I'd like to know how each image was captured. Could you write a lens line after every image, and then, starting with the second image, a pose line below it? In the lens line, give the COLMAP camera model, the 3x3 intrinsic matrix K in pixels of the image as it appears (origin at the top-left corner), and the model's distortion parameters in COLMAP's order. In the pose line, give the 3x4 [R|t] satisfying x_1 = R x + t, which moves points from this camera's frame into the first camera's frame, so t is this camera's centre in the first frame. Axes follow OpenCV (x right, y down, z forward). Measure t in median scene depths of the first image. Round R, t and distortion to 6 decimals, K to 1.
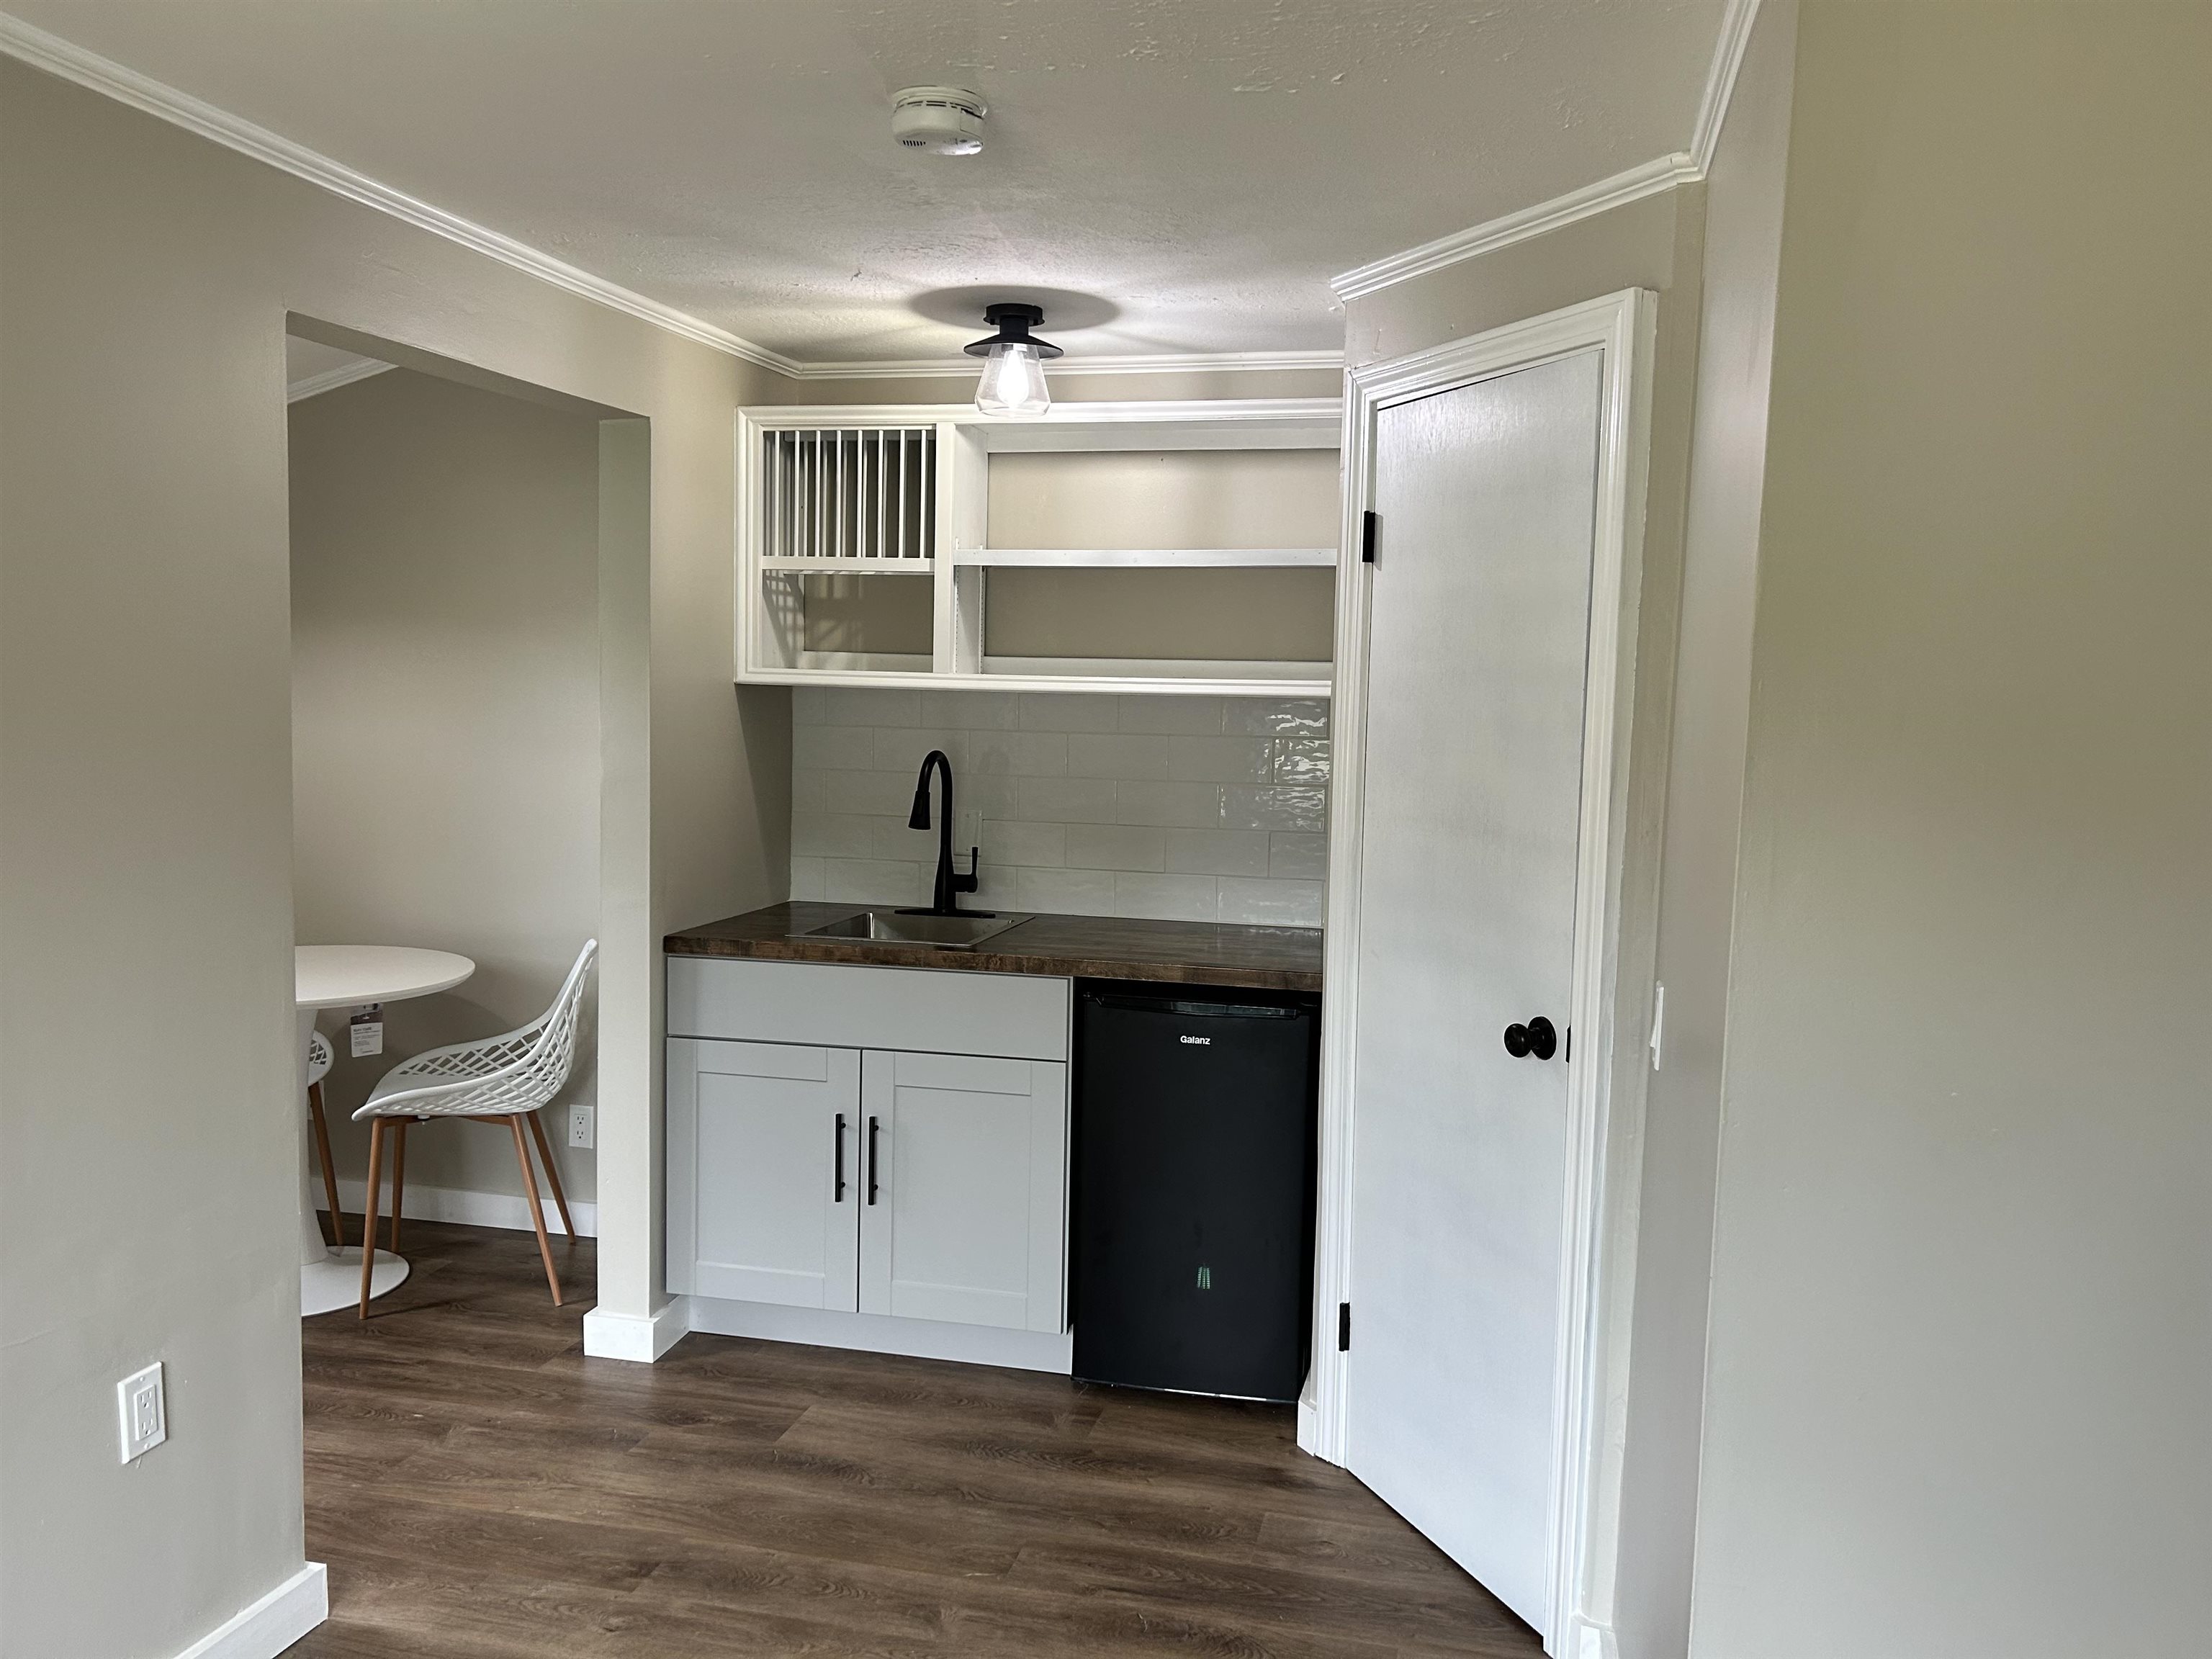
lens RADIAL K [[1668.5, 0, 1129.2], [0, 1668.5, 837.4], [0, 0, 1]] dist [0.058530, -0.076097]
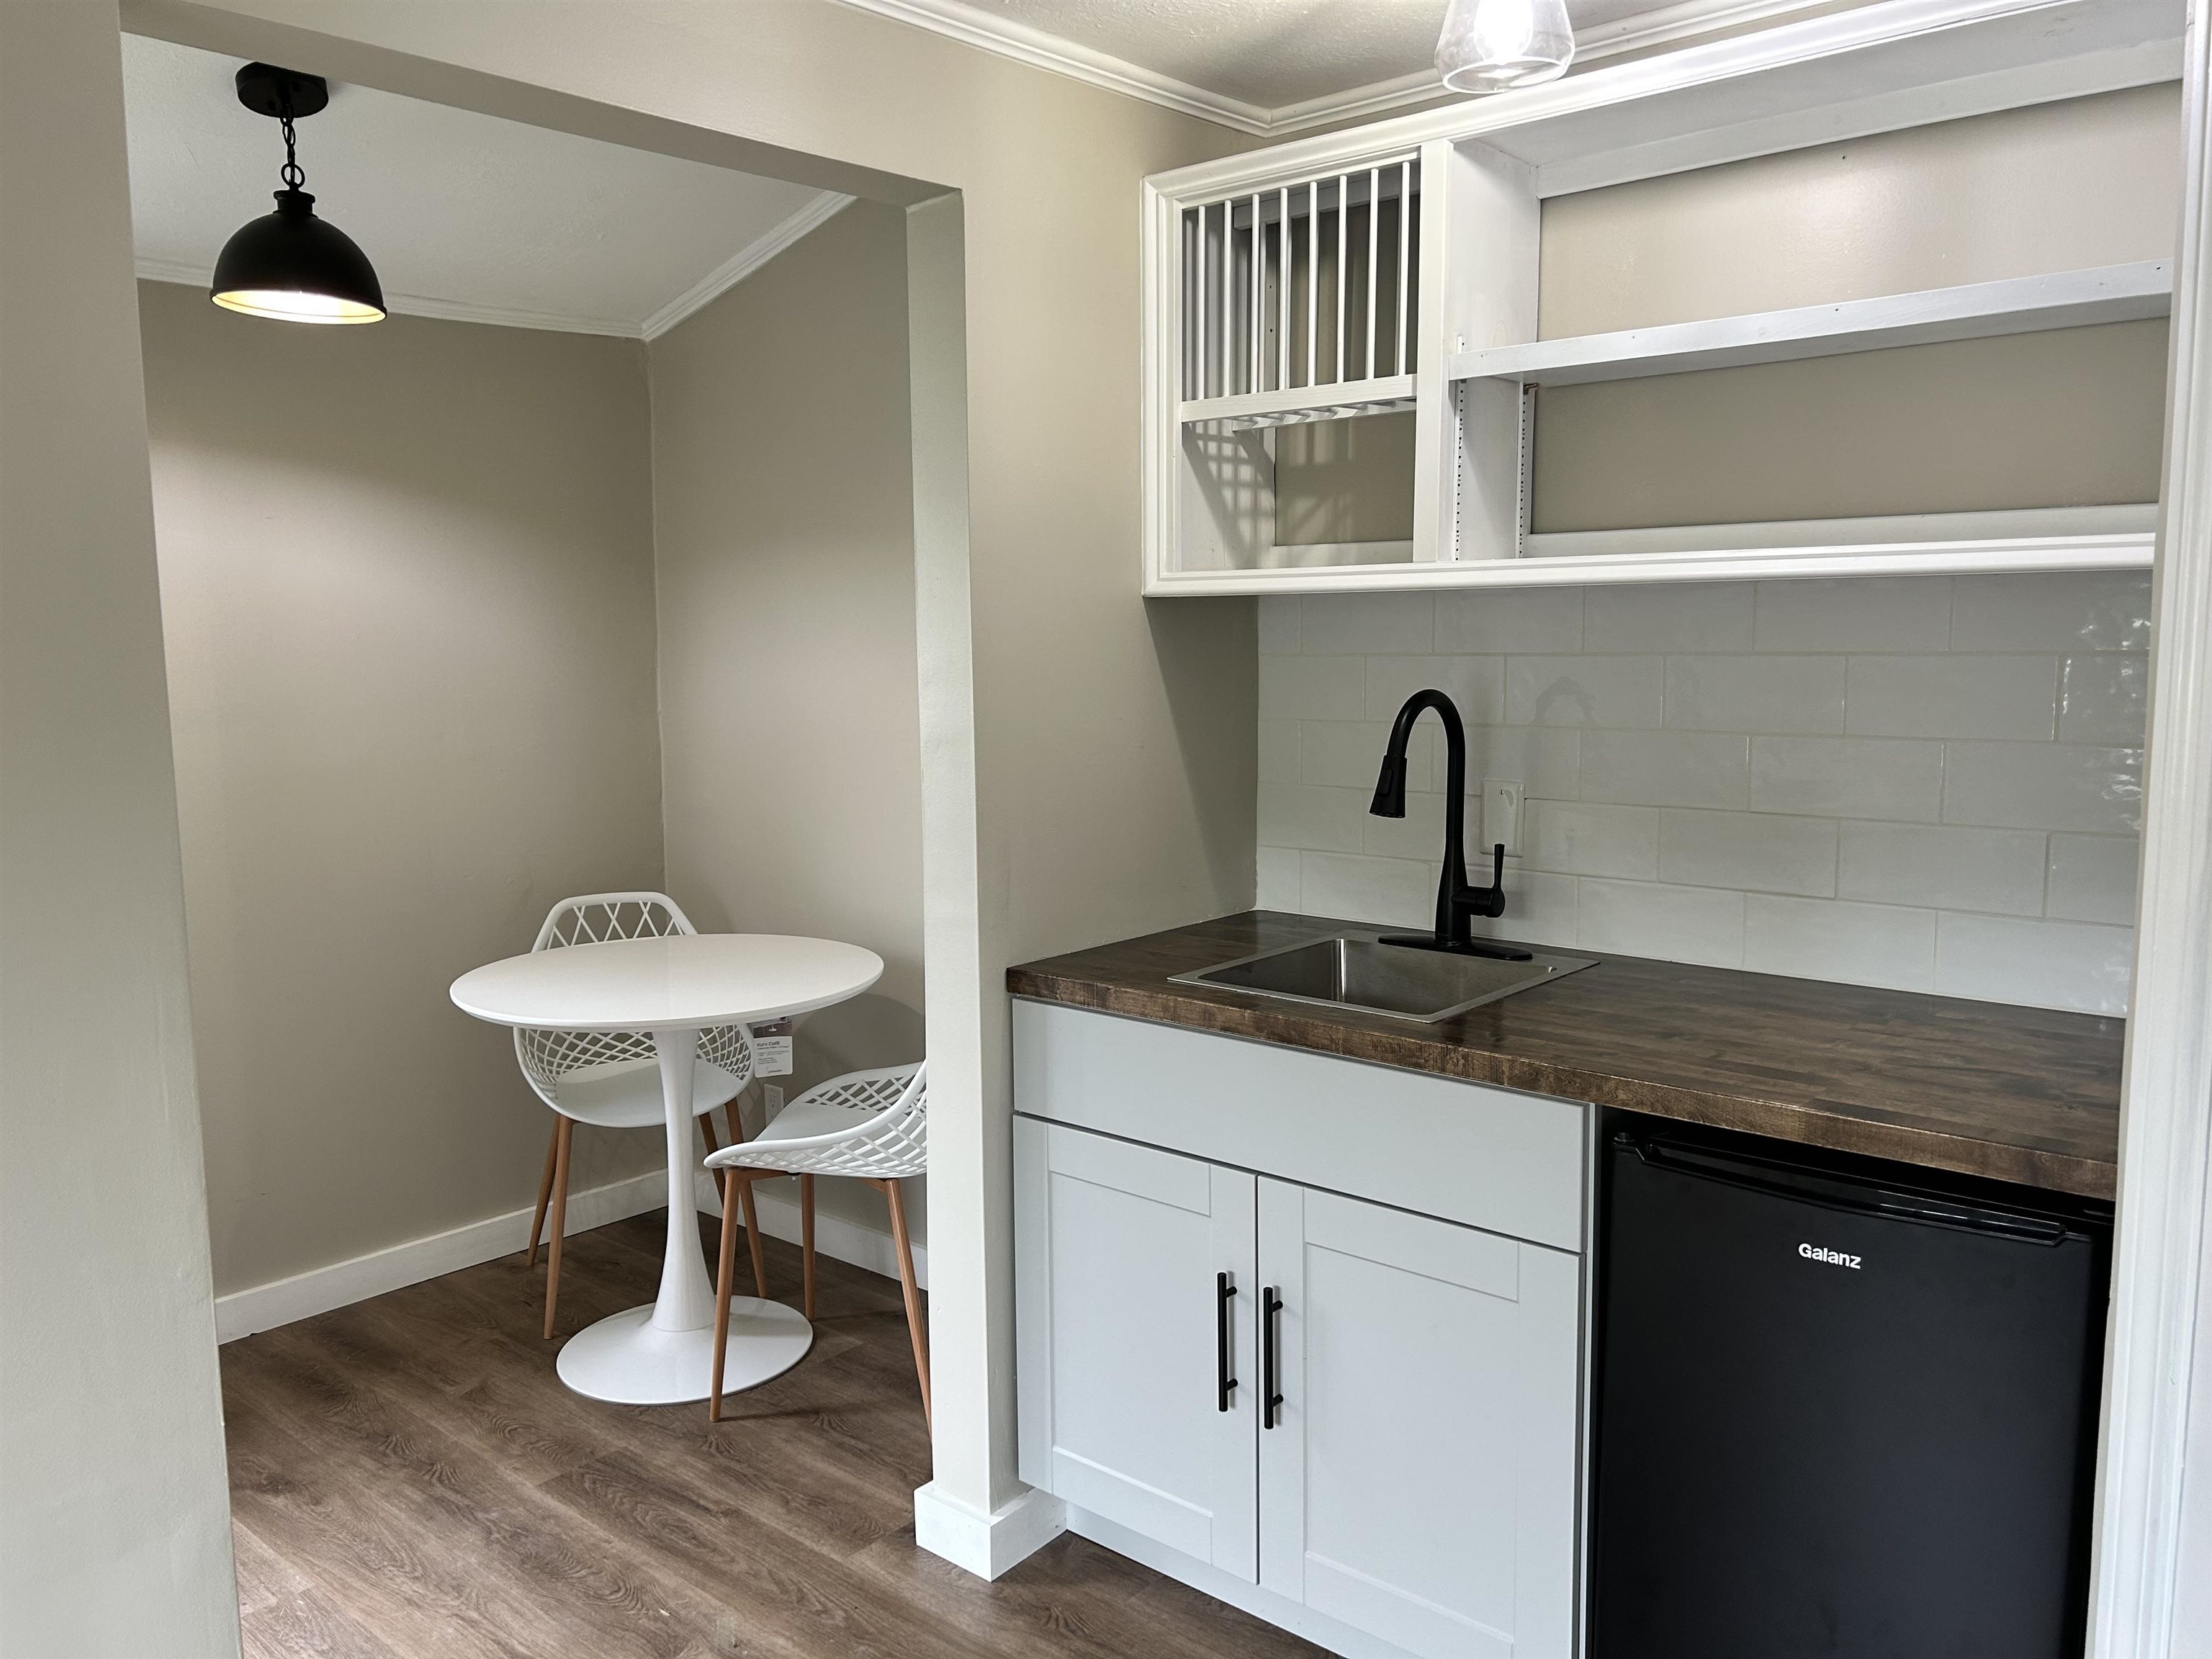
lens RADIAL K [[1668.5, 0, 1115.8], [0, 1668.5, 827.6], [0, 0, 1]] dist [0.058530, -0.076097]
pose [[0.885620, 0.023988, -0.463791, 0.073776], [-0.009430, 0.999388, 0.033682, -0.021224], [0.464315, -0.025456, 0.885304, 0.405177]]
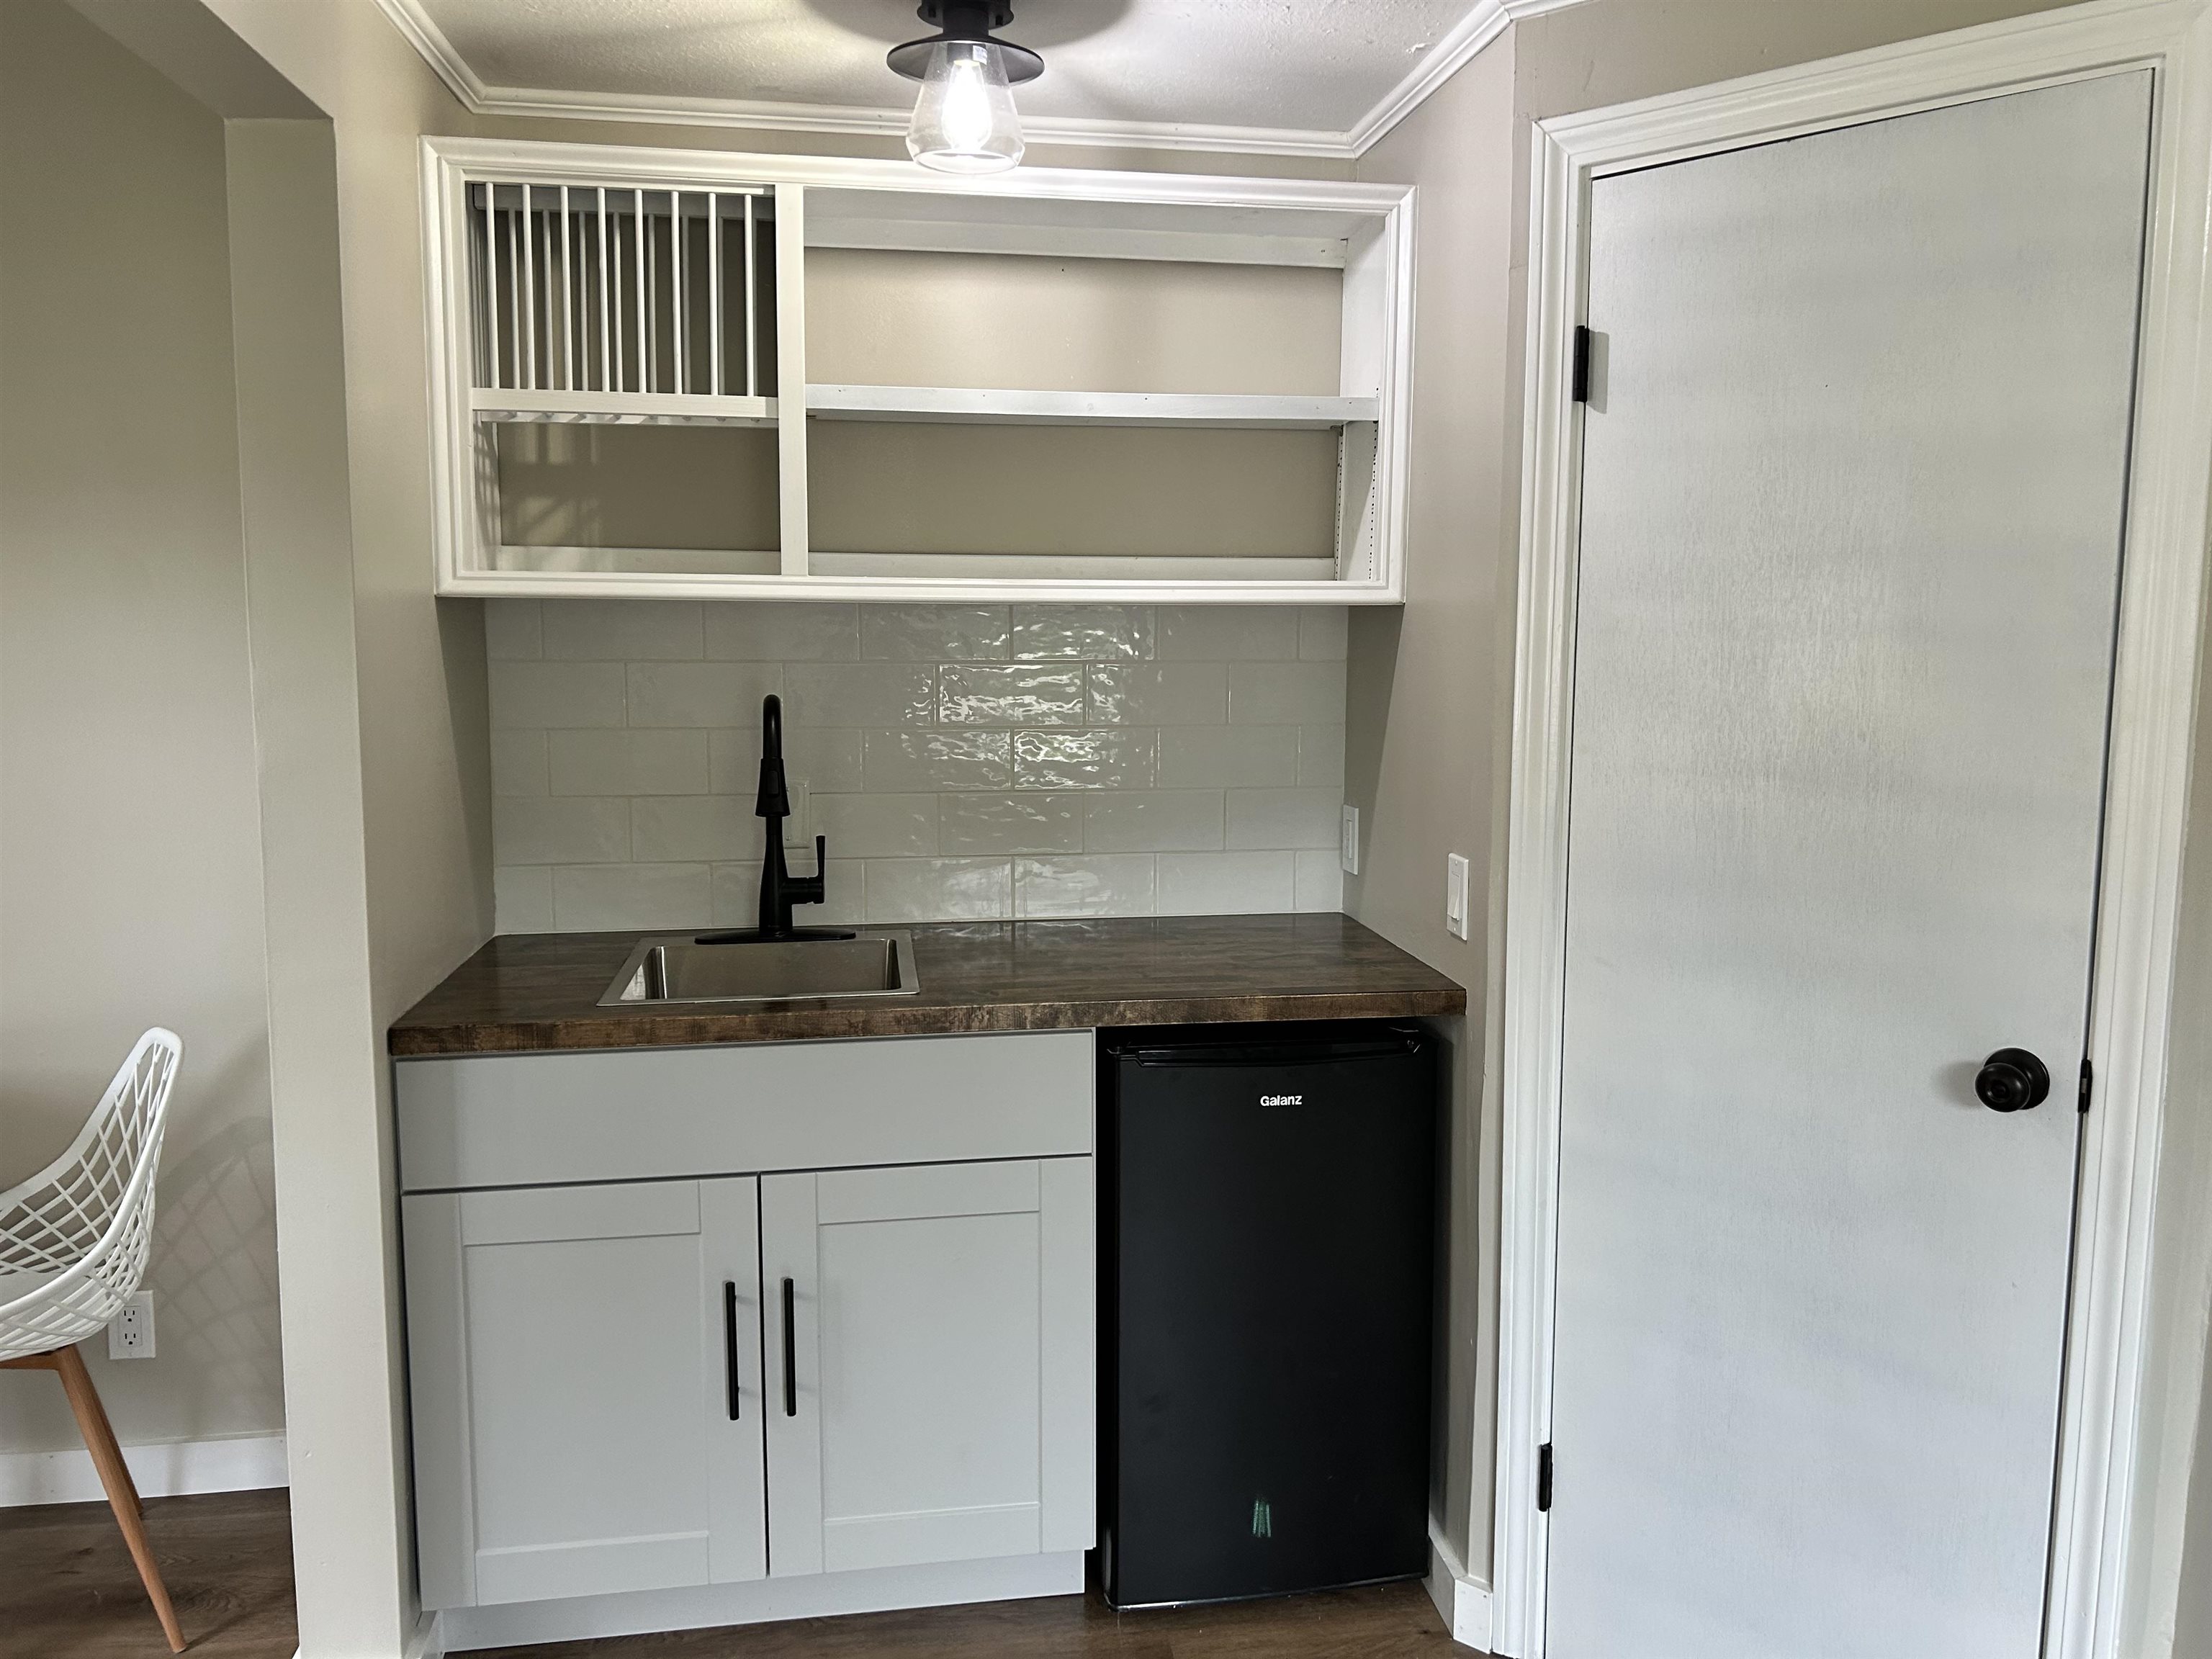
lens RADIAL K [[1668.5, 0, 1116.9], [0, 1668.5, 814.3], [0, 0, 1]] dist [0.058530, -0.076097]
pose [[0.924098, -0.062747, 0.376968, -0.250404], [0.049956, 0.997798, 0.043623, -0.027881], [-0.378875, -0.021480, 0.925198, 0.346542]]
